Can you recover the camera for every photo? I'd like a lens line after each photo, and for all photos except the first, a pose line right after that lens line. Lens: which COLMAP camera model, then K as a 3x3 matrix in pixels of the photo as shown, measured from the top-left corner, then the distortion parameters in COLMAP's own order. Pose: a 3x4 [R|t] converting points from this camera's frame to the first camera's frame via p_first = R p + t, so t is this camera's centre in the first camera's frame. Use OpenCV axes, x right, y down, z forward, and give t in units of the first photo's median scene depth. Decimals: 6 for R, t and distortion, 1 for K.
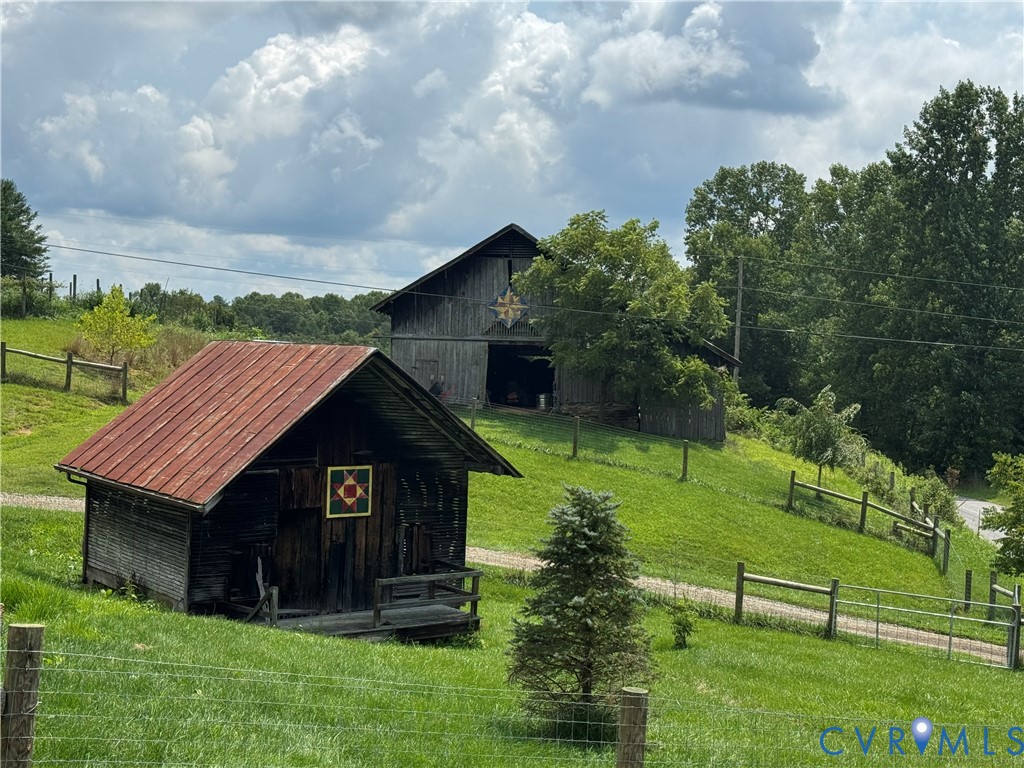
lens RADIAL K [[1471.7, 0, 512.0], [0, 1471.7, 385.2], [0, 0, 1]] dist [0.162785, 0.000000]
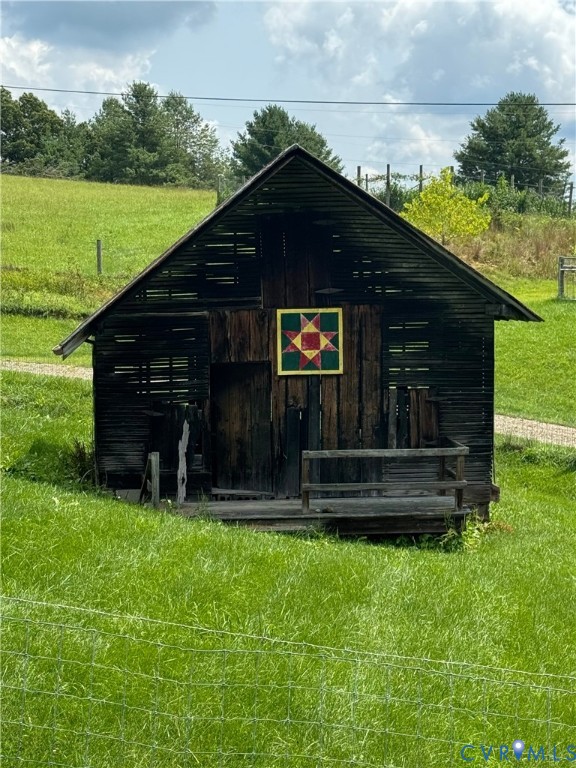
lens RADIAL K [[1577.6, 0, 288.0], [0, 1577.6, 383.7], [0, 0, 1]] dist [0.057340, 0.000000]
pose [[0.848347, -0.003850, -0.529427, 0.314896], [0.022209, 0.999352, 0.028321, 0.070655], [0.528975, -0.035784, 0.847883, 0.299748]]
